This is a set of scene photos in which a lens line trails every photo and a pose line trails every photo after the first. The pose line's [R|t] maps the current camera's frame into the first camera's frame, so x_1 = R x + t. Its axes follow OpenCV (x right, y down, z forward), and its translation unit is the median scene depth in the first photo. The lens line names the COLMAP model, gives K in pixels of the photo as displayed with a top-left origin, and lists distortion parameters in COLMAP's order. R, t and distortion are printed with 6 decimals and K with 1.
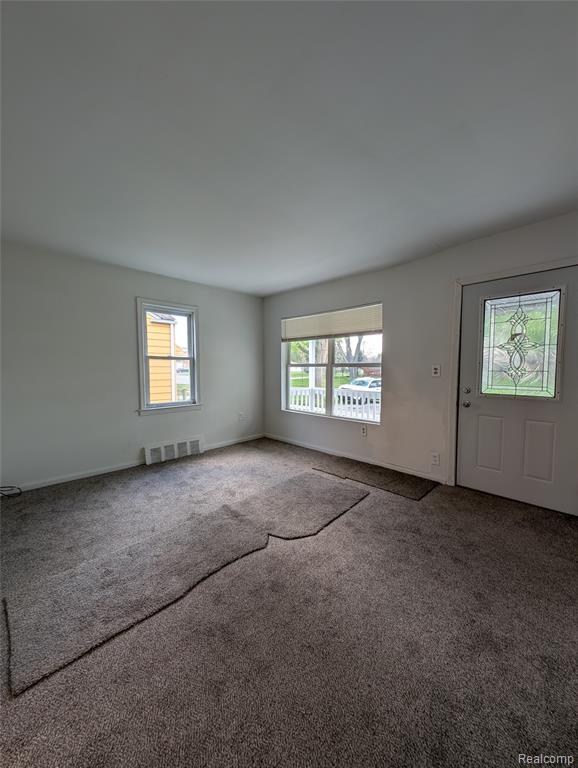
lens RADIAL K [[284.8, 0, 292.0], [0, 284.8, 384.0], [0, 0, 1]] dist [0.001739, -0.000171]
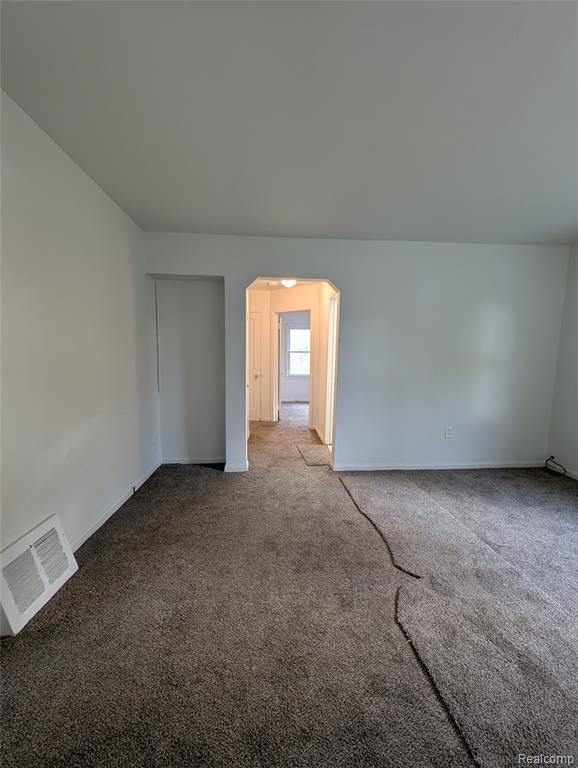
lens RADIAL K [[284.8, 0, 286.8], [0, 284.8, 382.9], [0, 0, 1]] dist [0.001739, -0.000171]
pose [[-0.644105, 0.079525, -0.760792, 0.620866], [-0.051987, 0.987731, 0.147260, -0.078949], [0.763168, 0.134402, -0.632068, 1.026086]]
